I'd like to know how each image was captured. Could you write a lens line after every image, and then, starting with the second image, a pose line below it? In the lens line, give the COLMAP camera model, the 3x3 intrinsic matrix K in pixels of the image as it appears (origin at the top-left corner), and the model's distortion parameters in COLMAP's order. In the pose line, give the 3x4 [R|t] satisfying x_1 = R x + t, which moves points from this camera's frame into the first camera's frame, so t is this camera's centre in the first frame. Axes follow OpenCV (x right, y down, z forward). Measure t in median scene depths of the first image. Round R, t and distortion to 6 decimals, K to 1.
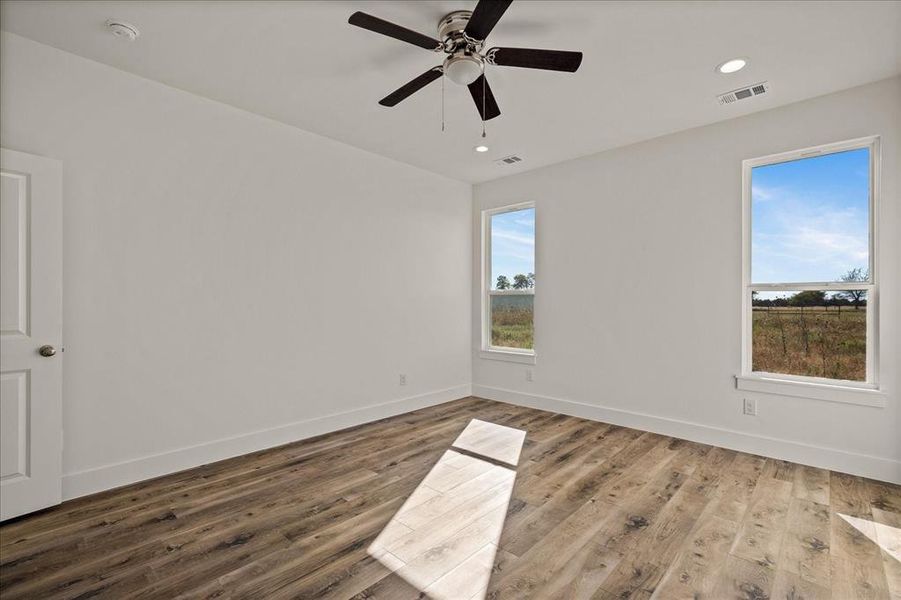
lens RADIAL K [[407.0, 0, 442.4], [0, 407.0, 302.8], [0, 0, 1]] dist [-0.002089, 0.000034]
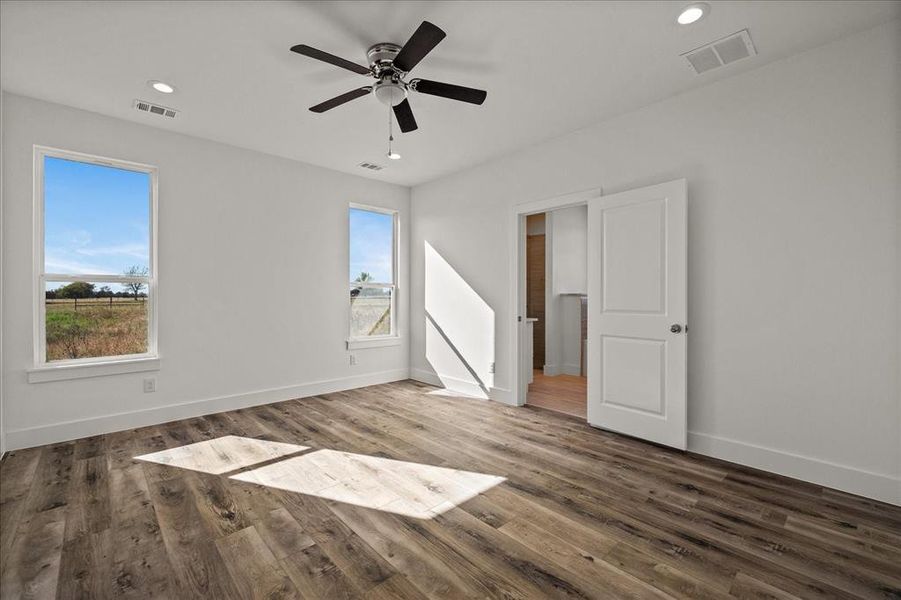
lens RADIAL K [[407.0, 0, 443.8], [0, 407.0, 297.8], [0, 0, 1]] dist [-0.002089, 0.000034]
pose [[0.046576, -0.008360, 0.998880, -0.759520], [0.001423, 0.999965, 0.008302, 0.003426], [-0.998914, 0.001035, 0.046586, 0.539930]]
